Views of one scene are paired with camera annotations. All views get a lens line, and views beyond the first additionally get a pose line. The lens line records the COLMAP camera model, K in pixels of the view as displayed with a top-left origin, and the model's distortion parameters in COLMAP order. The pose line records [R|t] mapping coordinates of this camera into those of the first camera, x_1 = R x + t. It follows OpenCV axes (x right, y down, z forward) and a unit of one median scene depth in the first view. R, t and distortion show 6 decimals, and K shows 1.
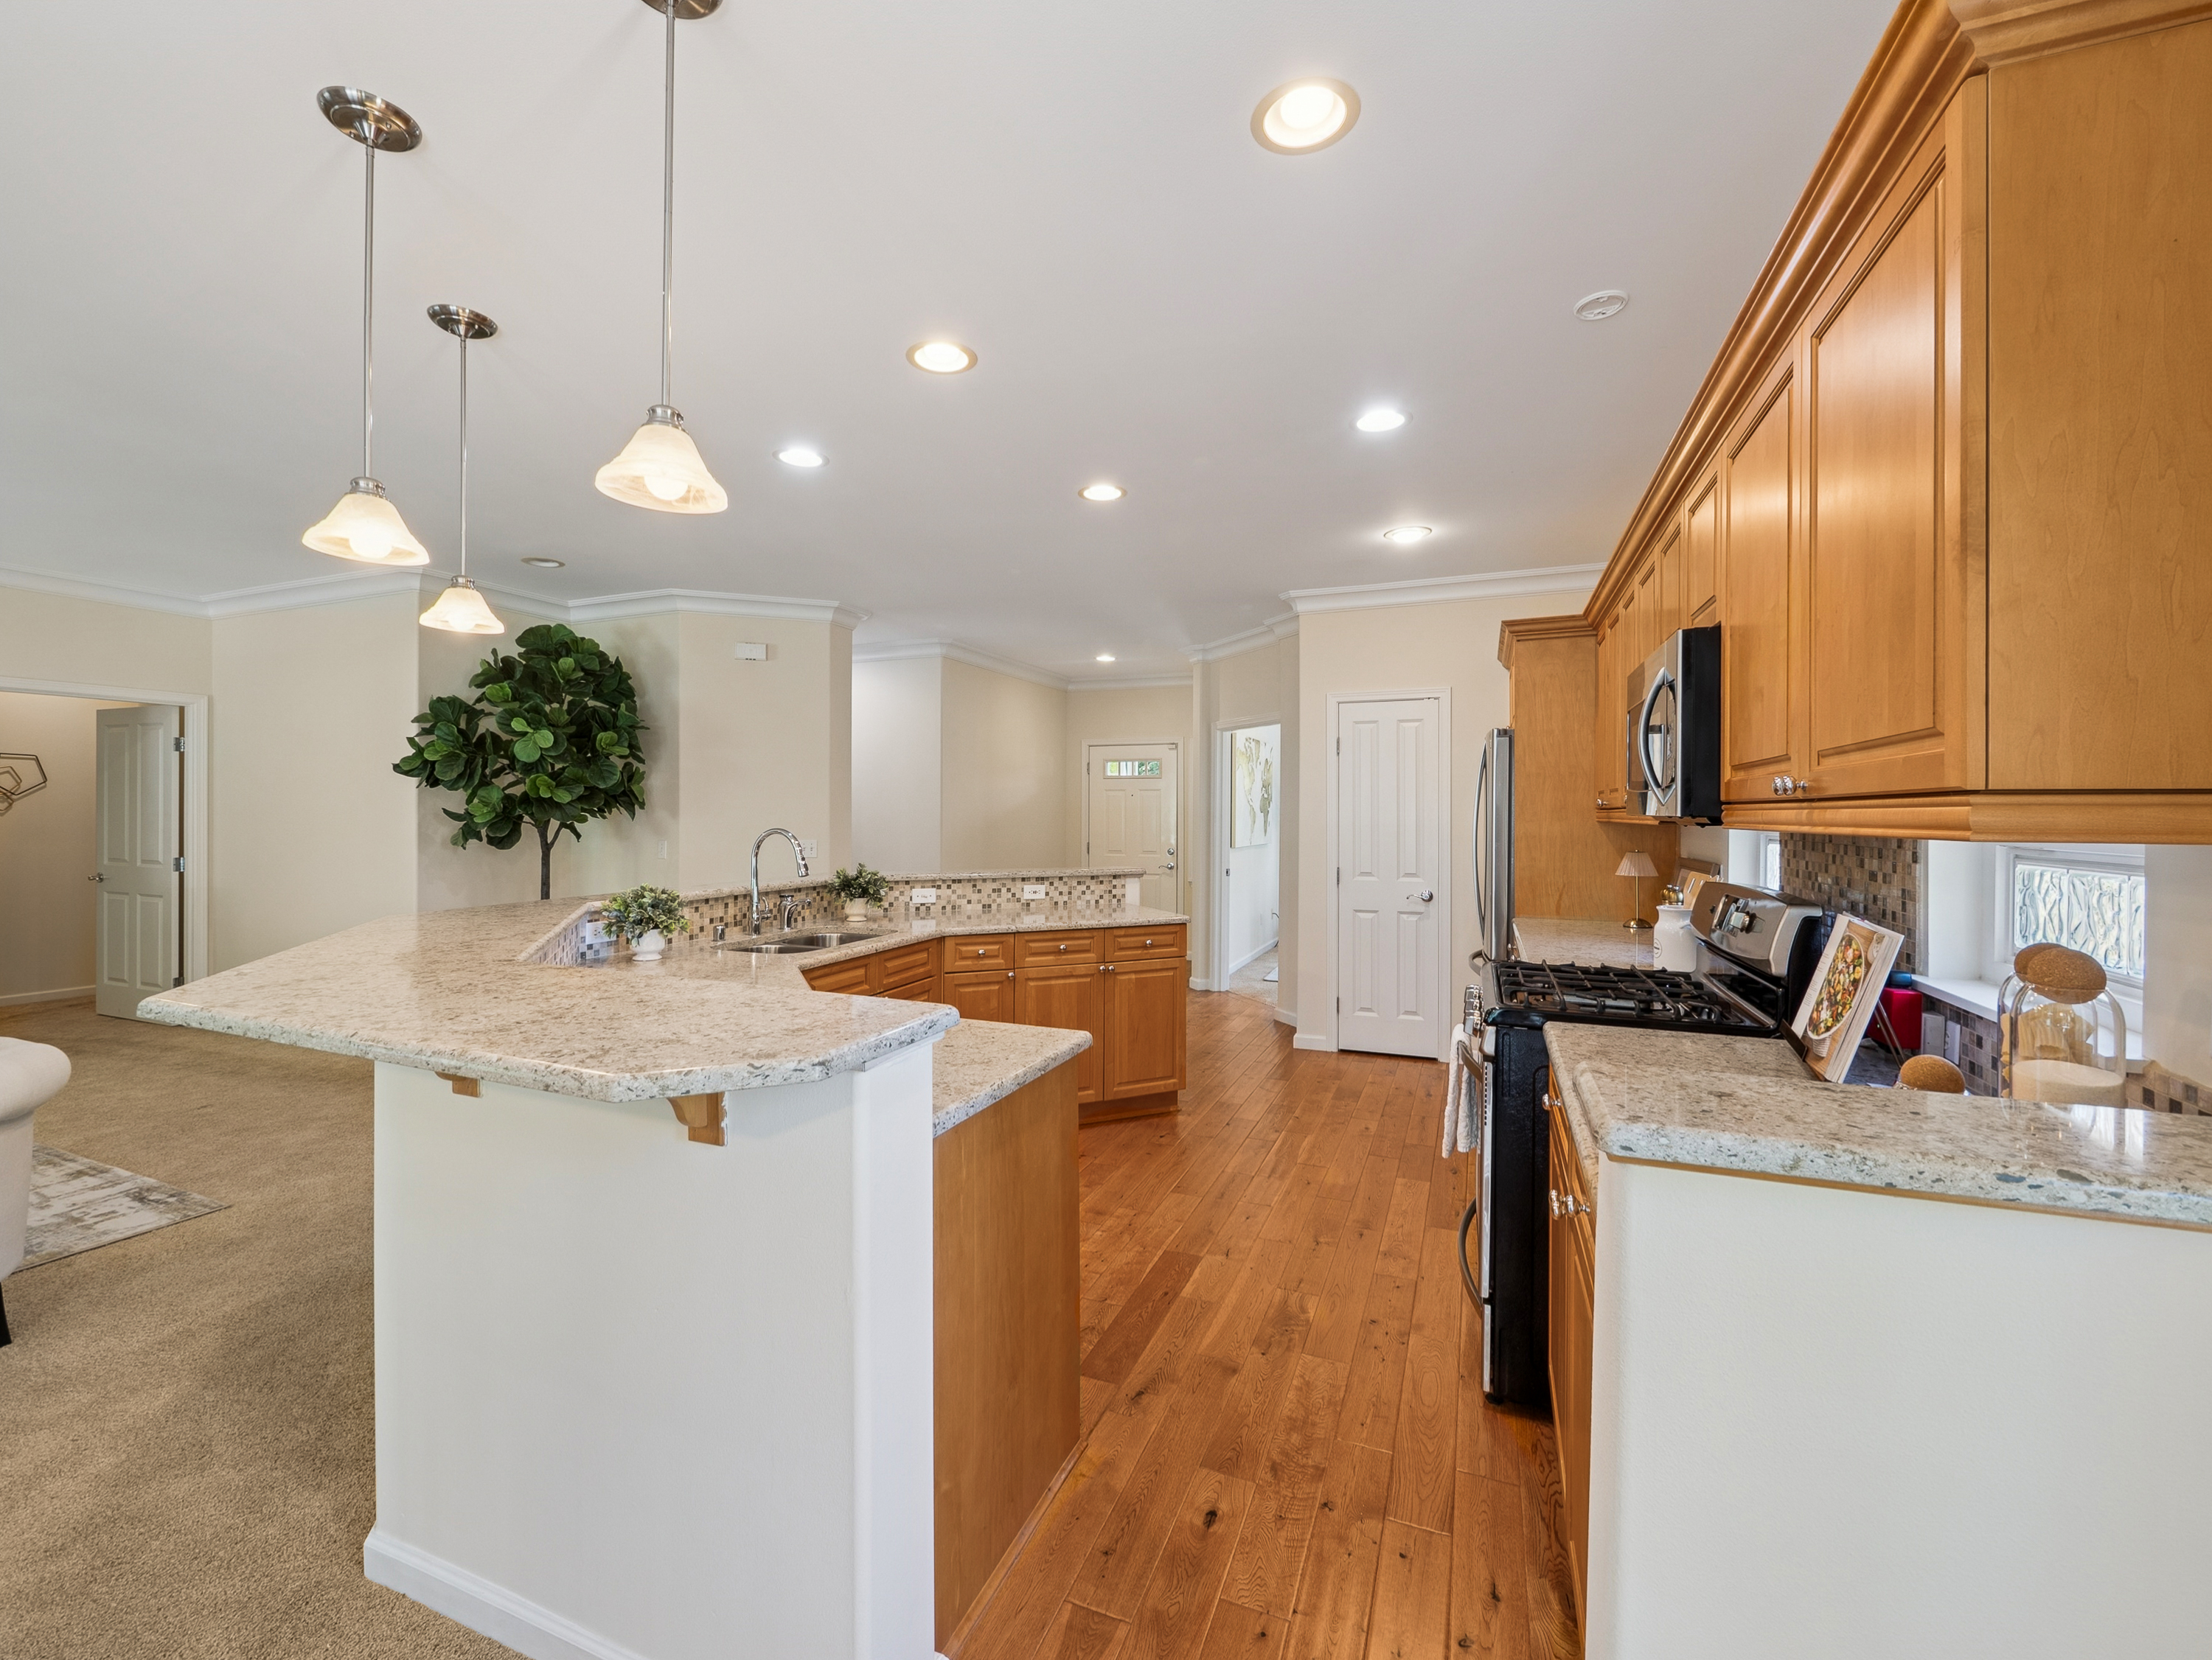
lens RADIAL K [[916.6, 0, 1097.0], [0, 916.6, 822.4], [0, 0, 1]] dist [-0.002677, -0.000107]
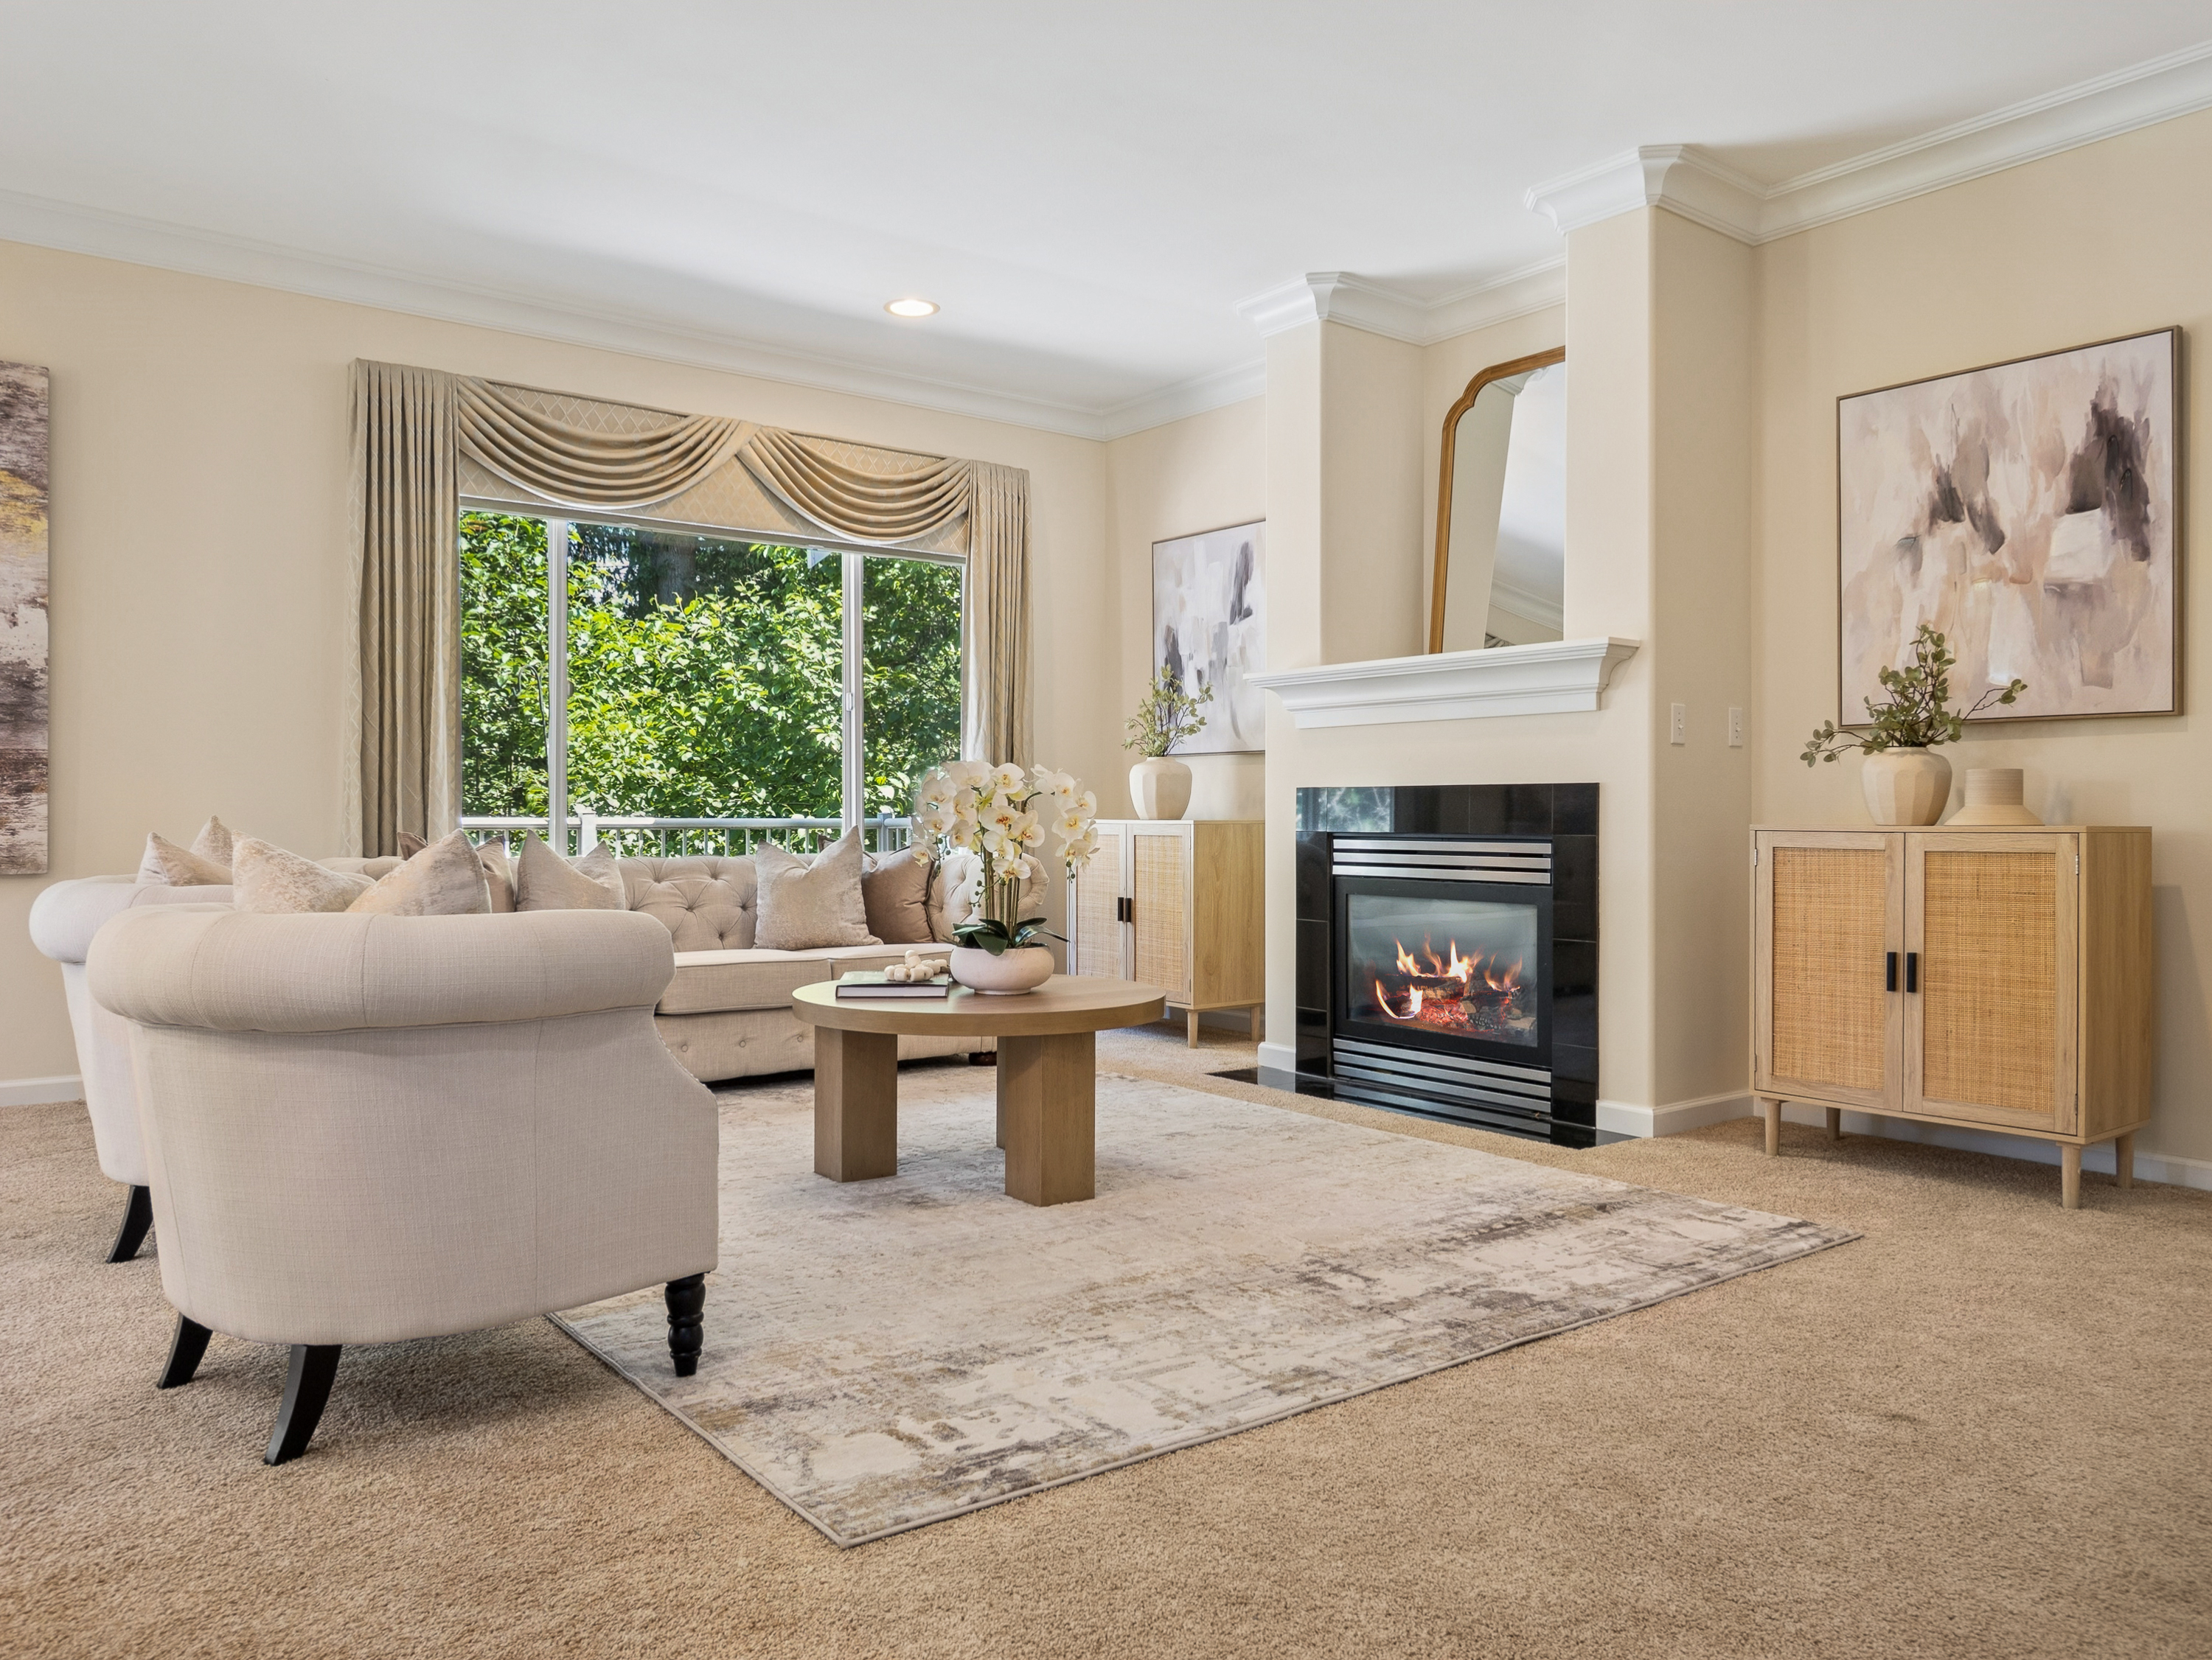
lens RADIAL K [[1580.6, 0, 1098.5], [0, 1580.6, 819.3], [0, 0, 1]] dist [-0.004475, -0.002839]
pose [[-0.498354, -0.005717, -0.866955, -0.336708], [-0.013567, 0.999907, 0.001205, 0.100289], [0.866867, 0.012362, -0.498386, 0.980723]]
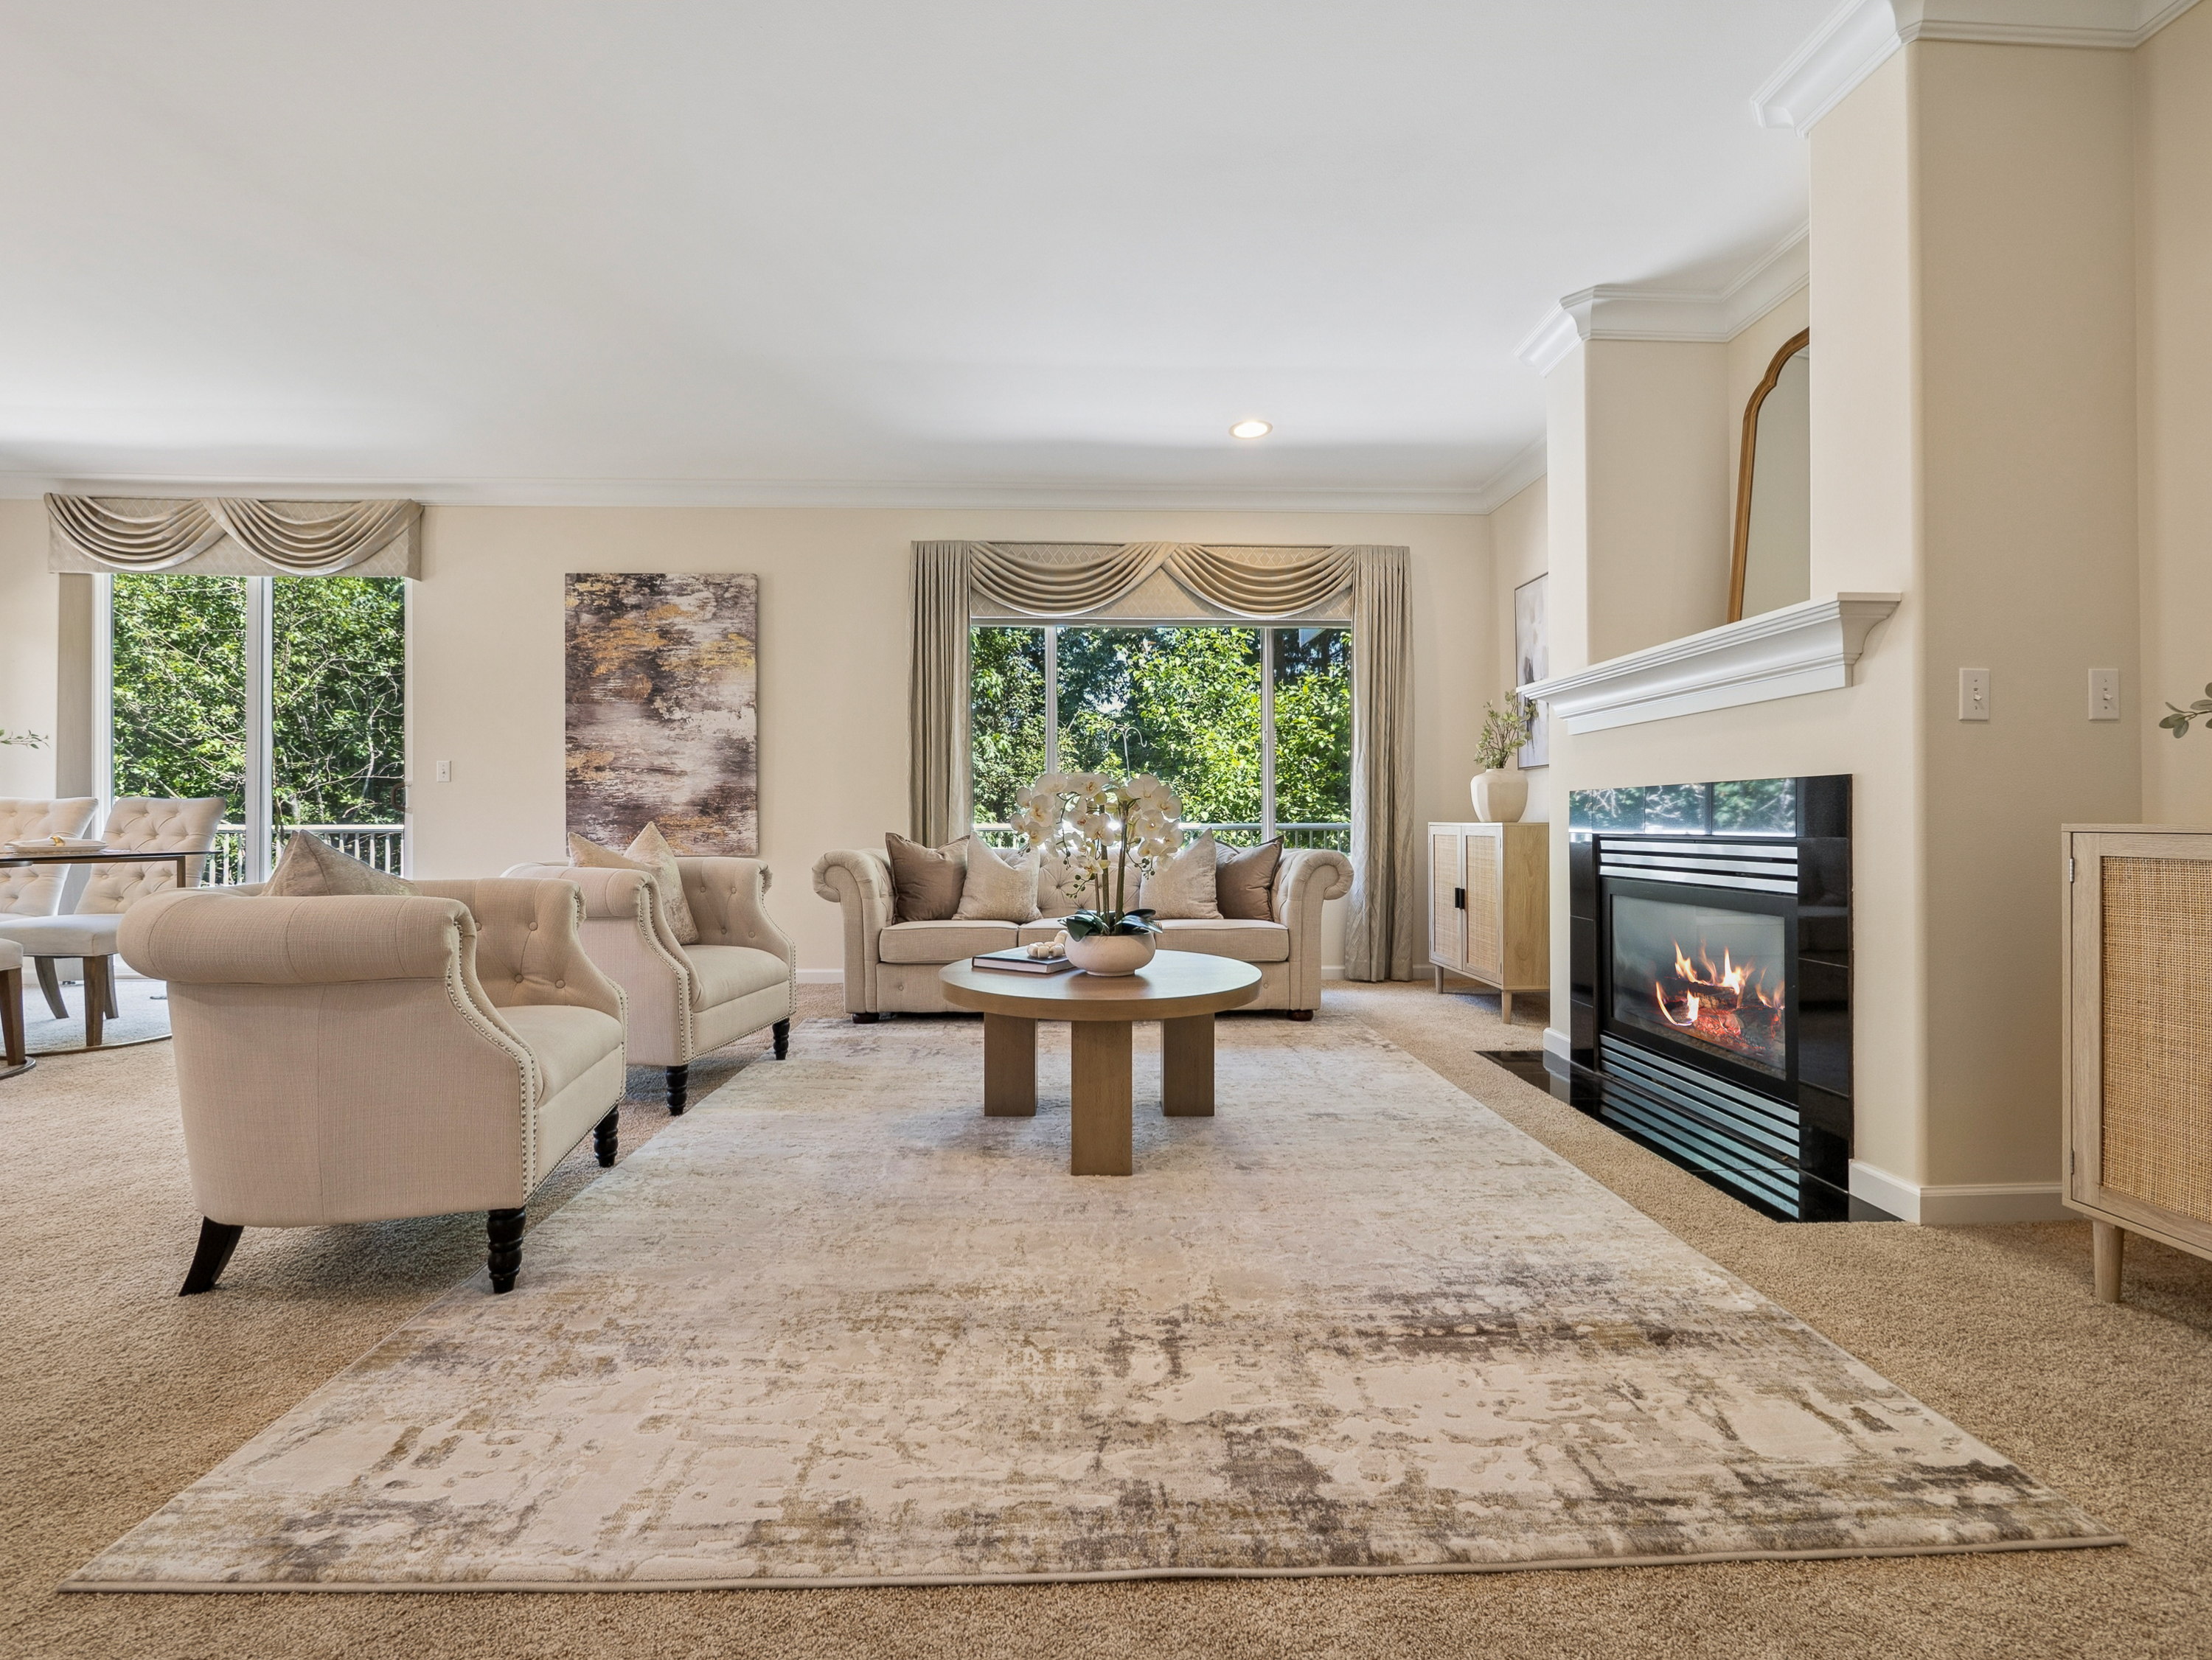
lens RADIAL K [[933.3, 0, 1097.6], [0, 933.3, 822.1], [0, 0, 1]] dist [-0.008339, 0.001231]
pose [[-0.908196, -0.004794, -0.418519, -0.814265], [-0.007164, 0.999966, 0.004091, 0.099893], [0.418485, 0.006713, -0.908199, 1.033660]]
